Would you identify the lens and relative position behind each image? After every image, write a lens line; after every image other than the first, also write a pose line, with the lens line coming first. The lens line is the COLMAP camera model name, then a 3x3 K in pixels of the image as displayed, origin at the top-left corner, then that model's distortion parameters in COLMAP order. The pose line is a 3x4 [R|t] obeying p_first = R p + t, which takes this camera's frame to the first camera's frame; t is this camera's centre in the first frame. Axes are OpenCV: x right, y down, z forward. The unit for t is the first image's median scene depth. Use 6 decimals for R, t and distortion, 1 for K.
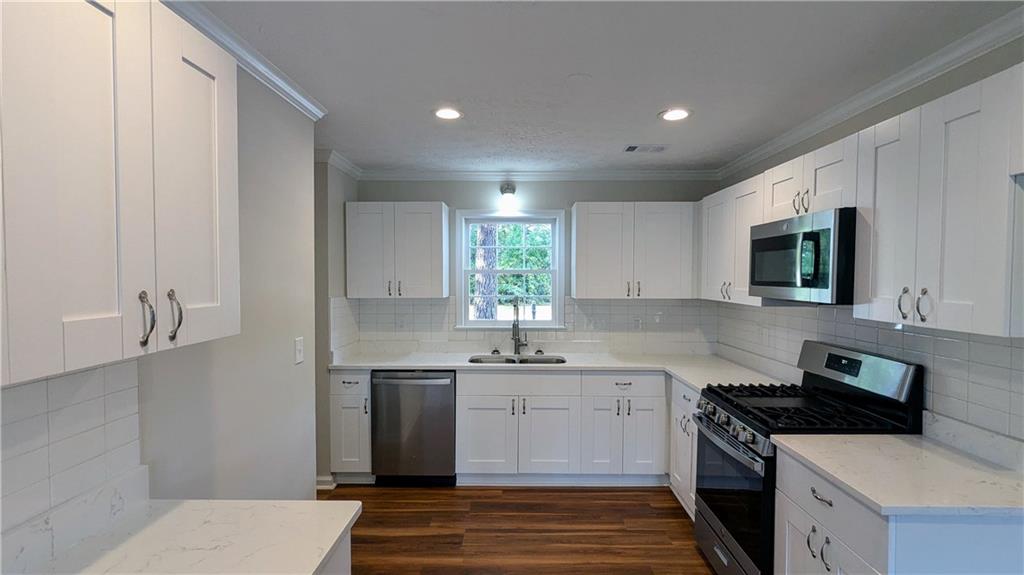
lens RADIAL K [[472.2, 0, 512.0], [0, 472.2, 287.5], [0, 0, 1]] dist [0.002558, 0.000167]
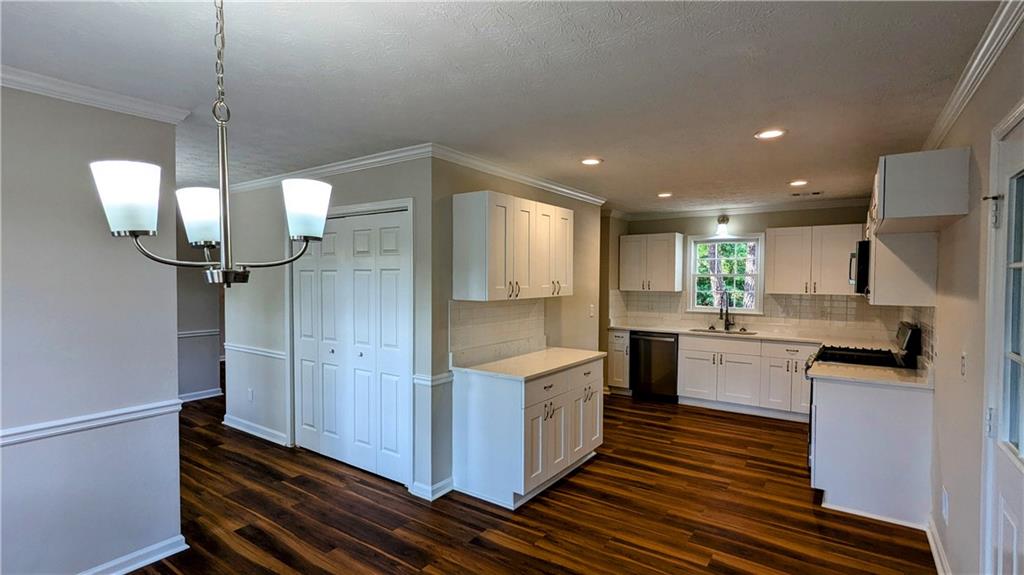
lens RADIAL K [[496.8, 0, 506.3], [0, 496.8, 290.4], [0, 0, 1]] dist [-0.002420, -0.000236]
pose [[0.815332, 0.017043, -0.578743, 0.378727], [-0.017280, 0.999838, 0.005098, 0.020201], [0.578736, 0.005844, 0.815494, -0.754642]]
